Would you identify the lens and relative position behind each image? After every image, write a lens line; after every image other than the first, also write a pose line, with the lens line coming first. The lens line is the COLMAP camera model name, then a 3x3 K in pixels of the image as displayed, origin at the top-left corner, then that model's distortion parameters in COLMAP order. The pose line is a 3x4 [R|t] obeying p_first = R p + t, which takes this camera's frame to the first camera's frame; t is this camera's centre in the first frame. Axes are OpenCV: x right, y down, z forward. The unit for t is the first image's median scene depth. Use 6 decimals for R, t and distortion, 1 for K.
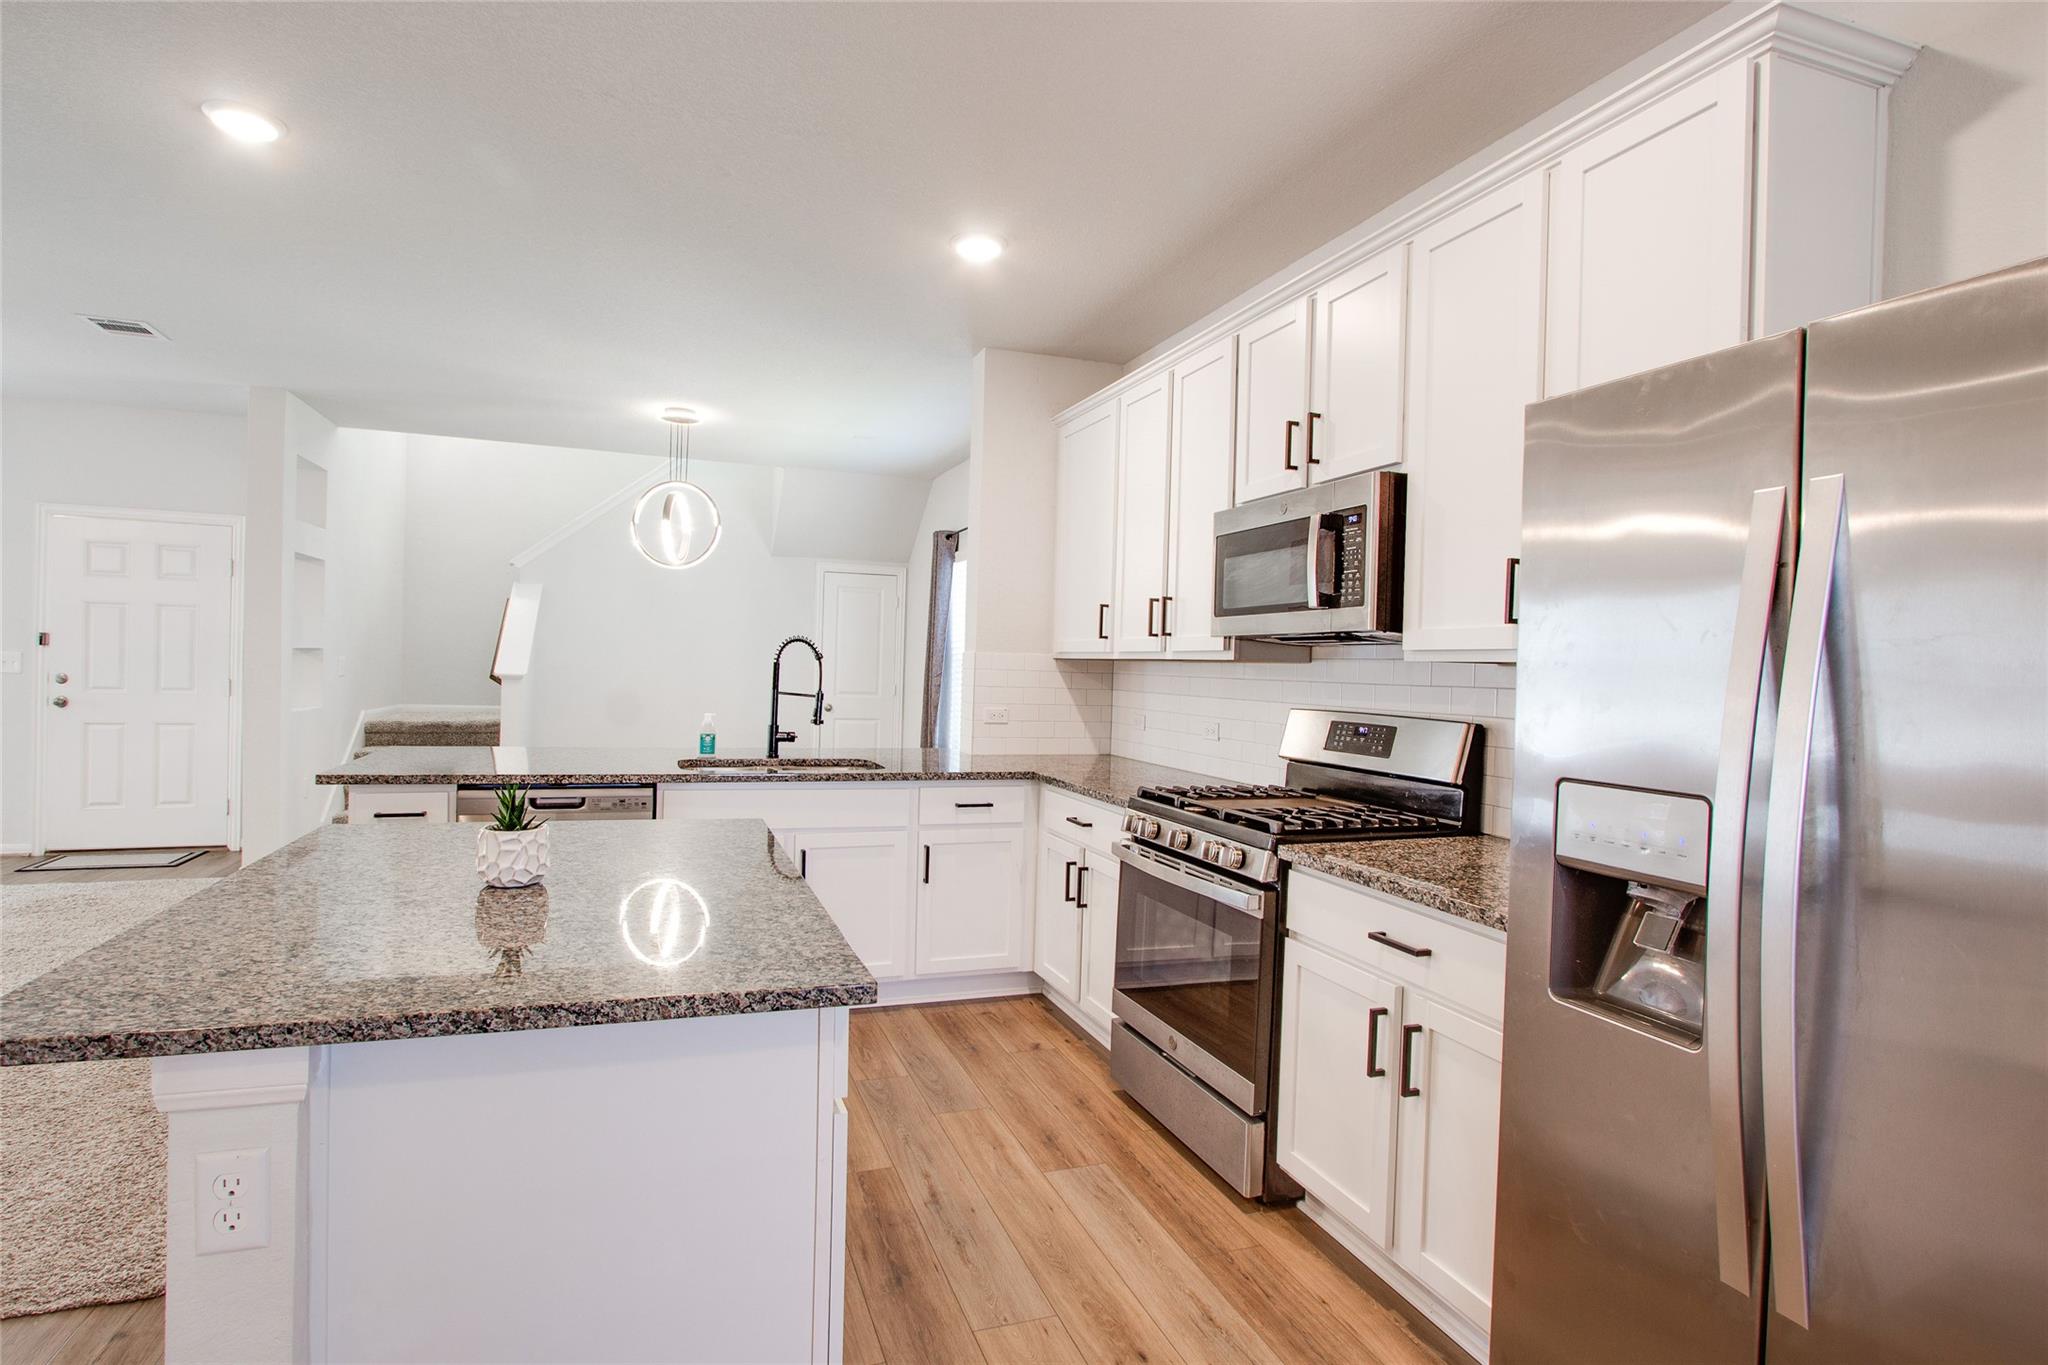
lens RADIAL K [[982.4, 0, 1024.0], [0, 982.4, 682.5], [0, 0, 1]] dist [-0.015158, -0.000165]
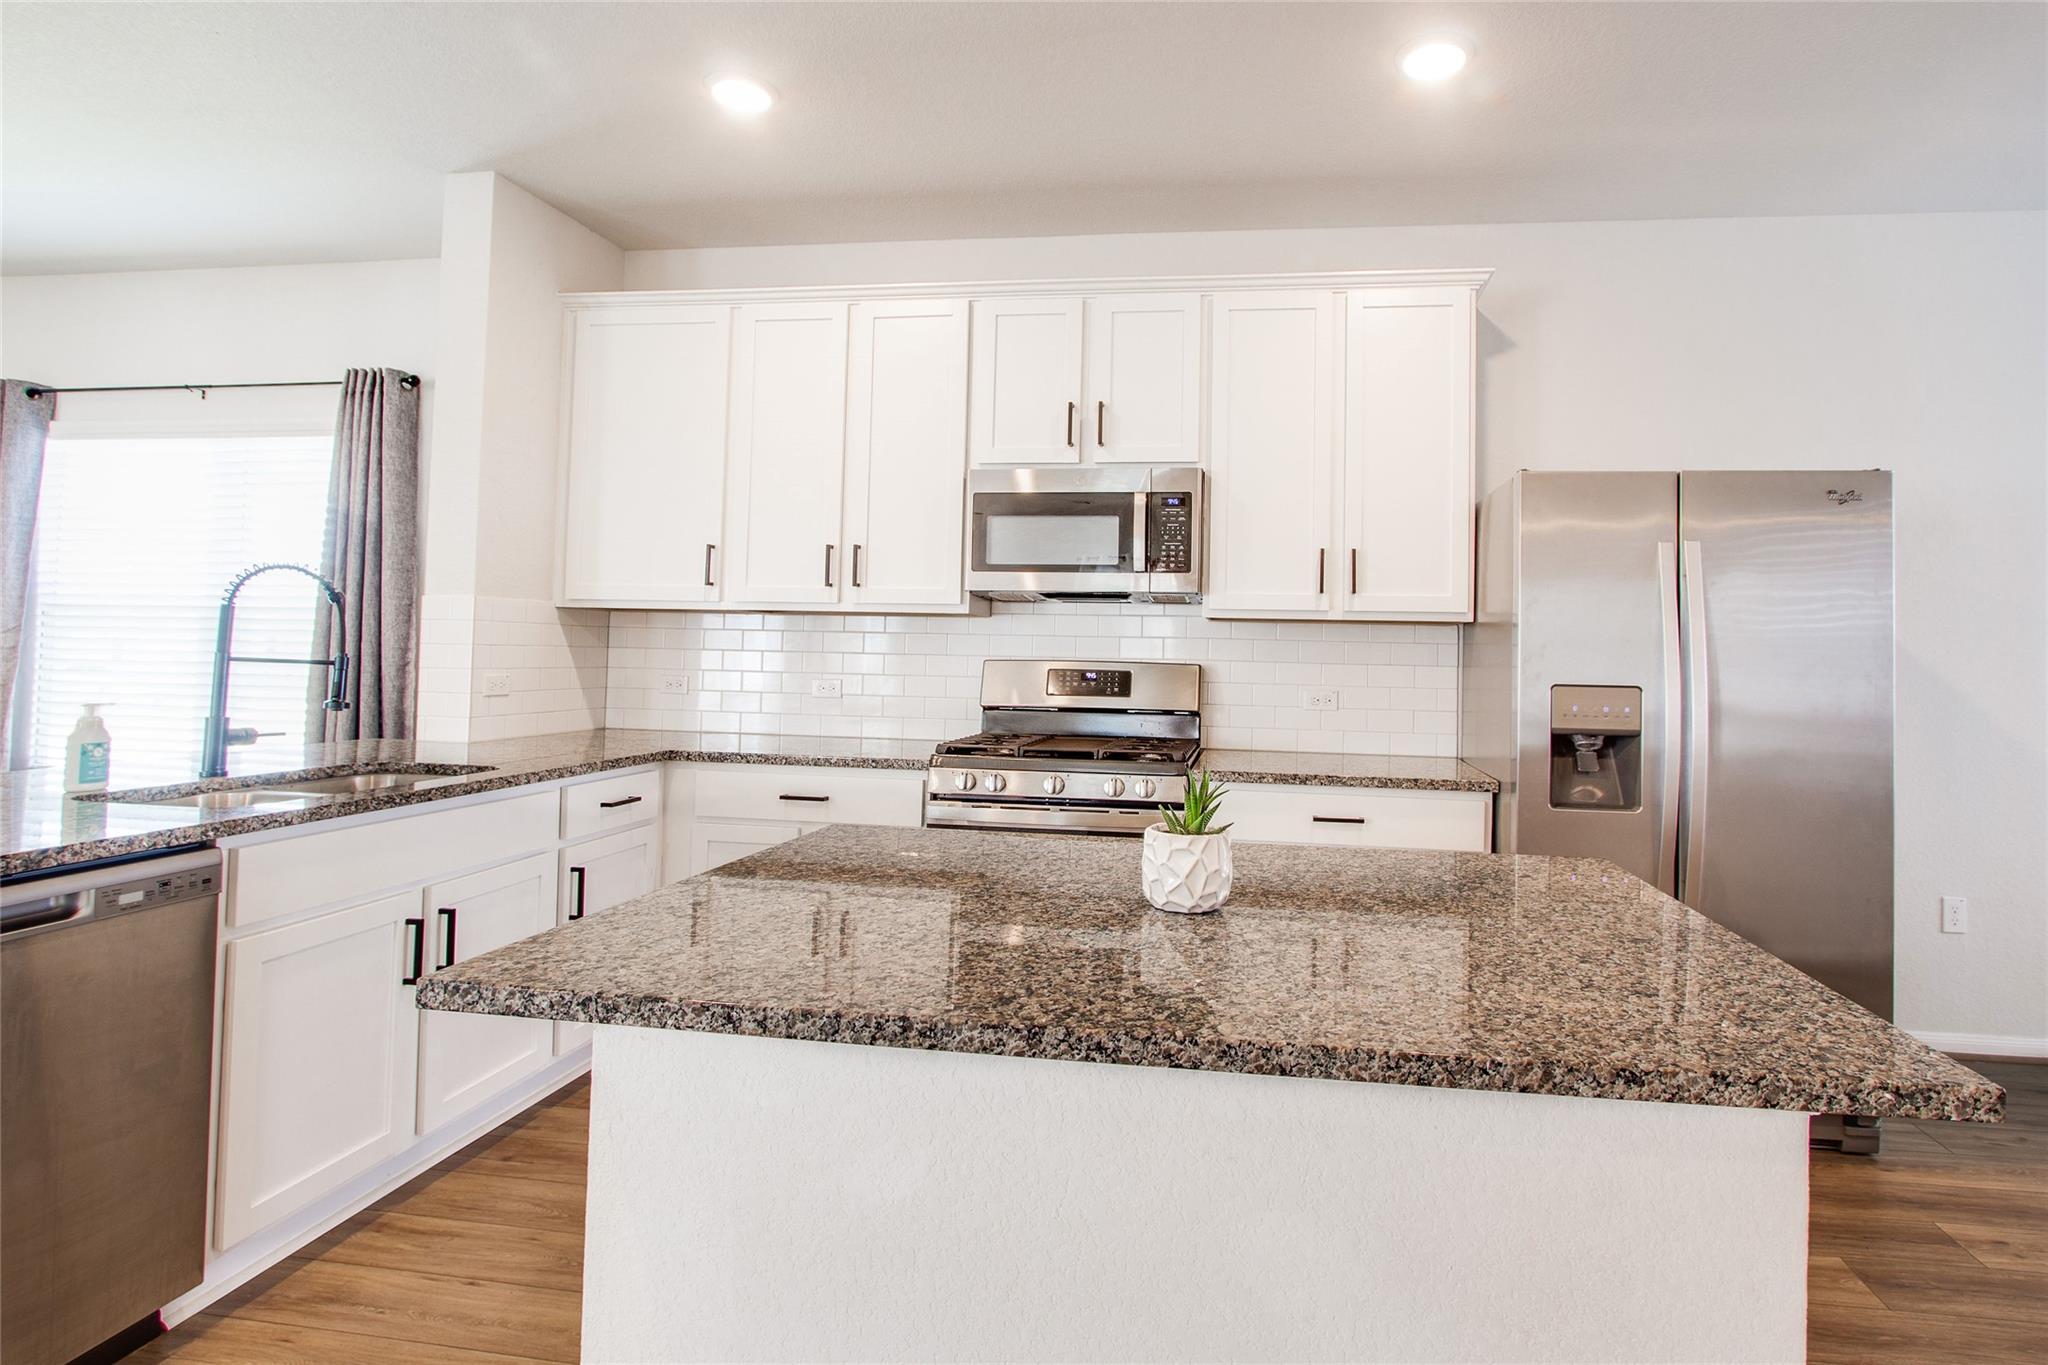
lens RADIAL K [[1002.7, 0, 1123.7], [0, 1002.7, 618.3], [0, 0, 1]] dist [-0.037709, 0.000098]
pose [[0.472817, 0.010548, 0.881098, -0.663947], [0.006706, 0.999856, -0.015569, -0.000779], [-0.881135, 0.013270, 0.472678, 0.385704]]
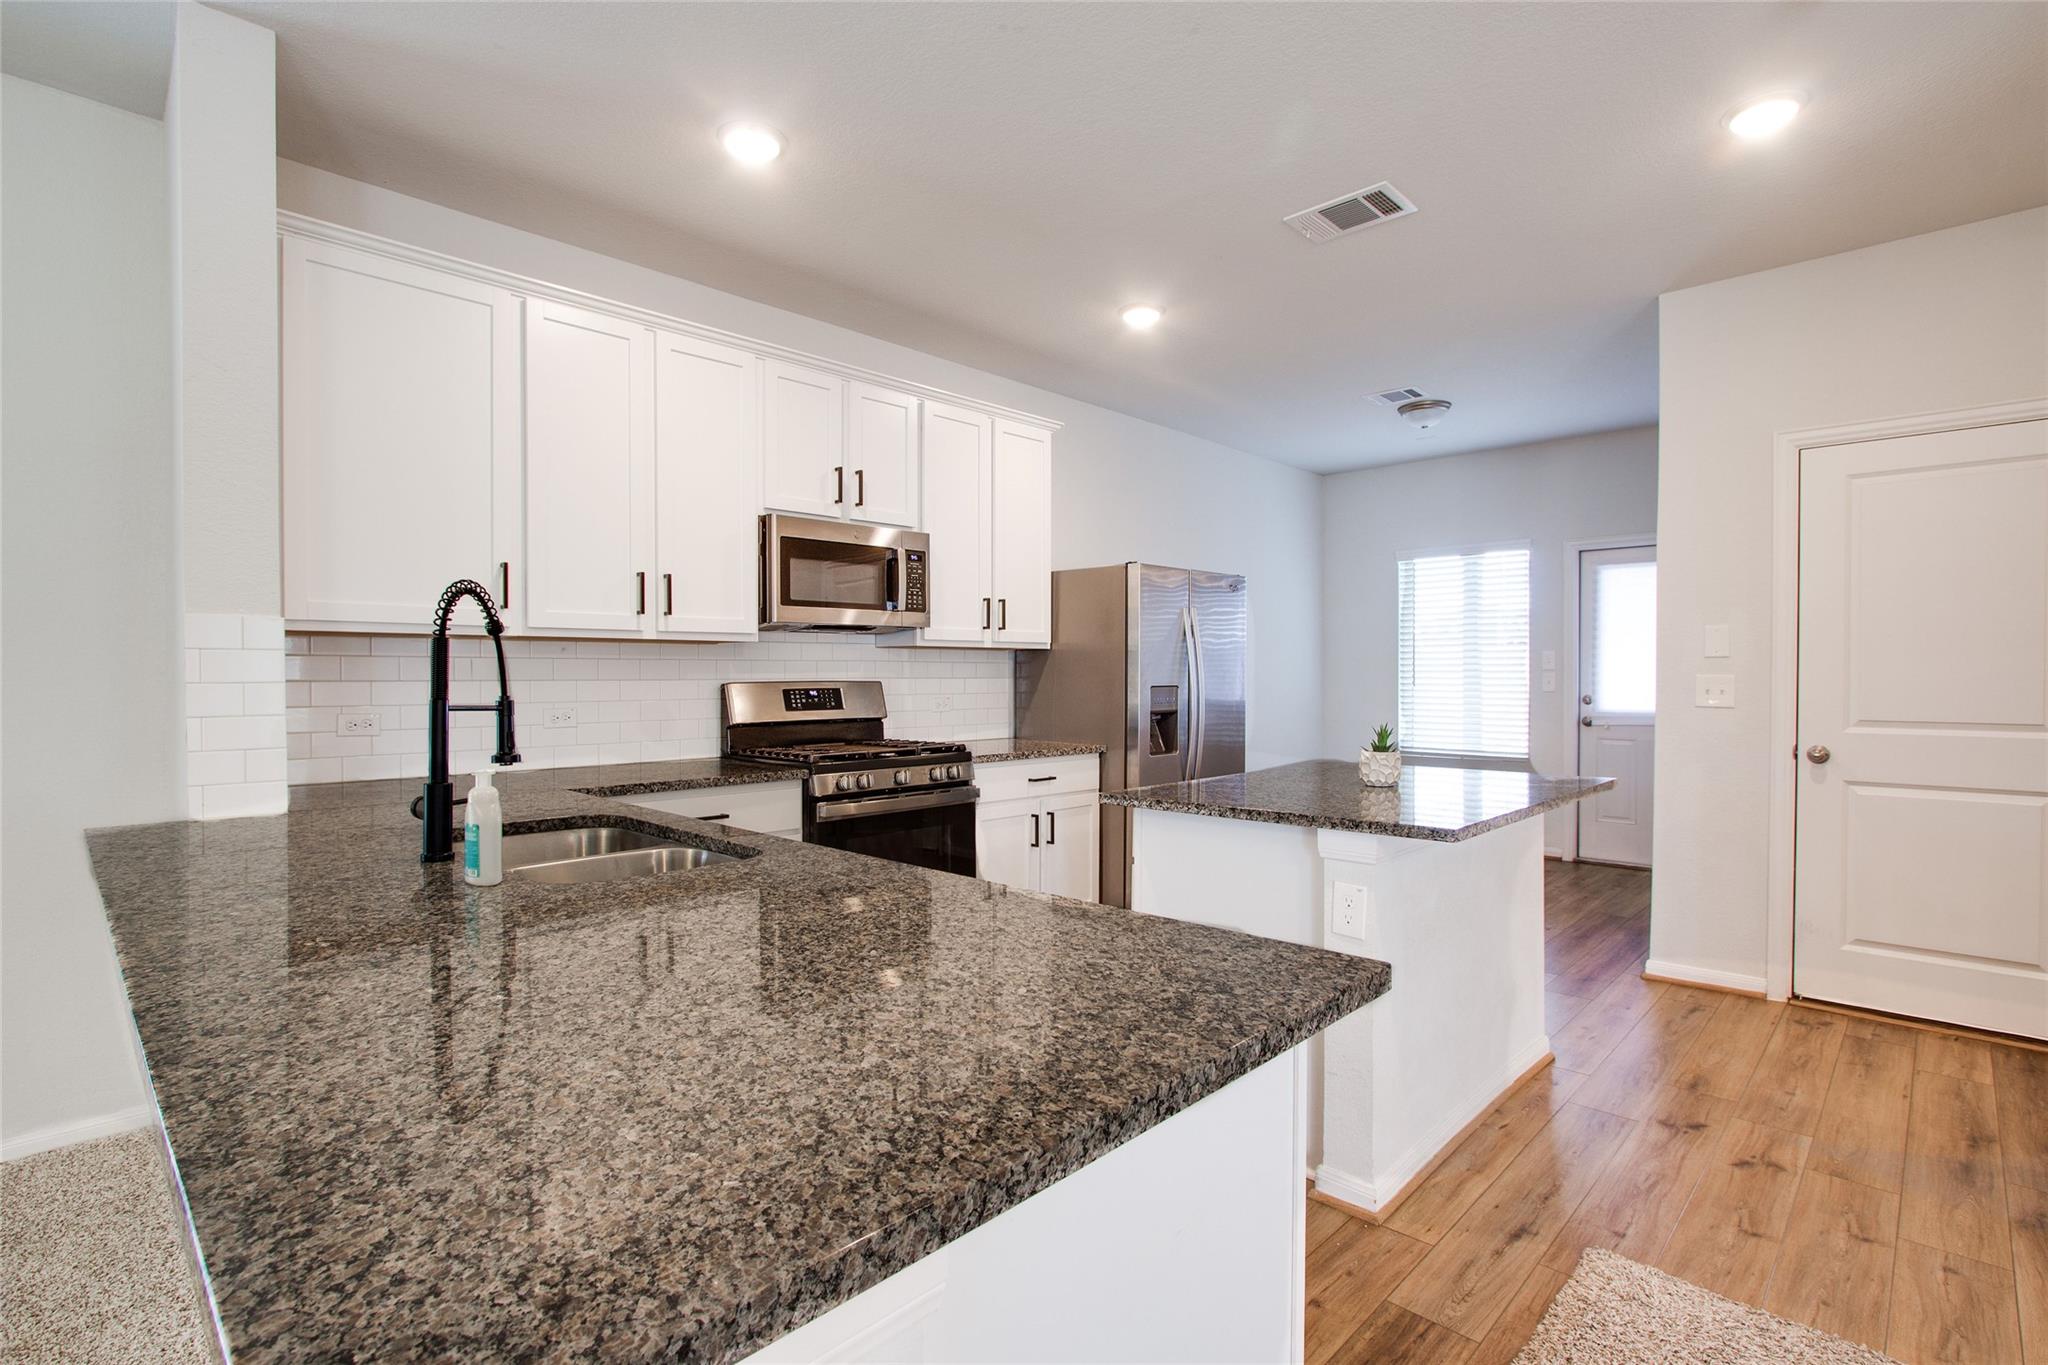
lens RADIAL K [[982.4, 0, 1024.0], [0, 982.4, 682.5], [0, 0, 1]] dist [-0.015158, -0.000165]
pose [[-0.425550, -0.037325, 0.904165, -1.009298], [0.002987, 0.999086, 0.042650, -0.024985], [-0.904930, 0.020850, -0.425049, 1.273874]]
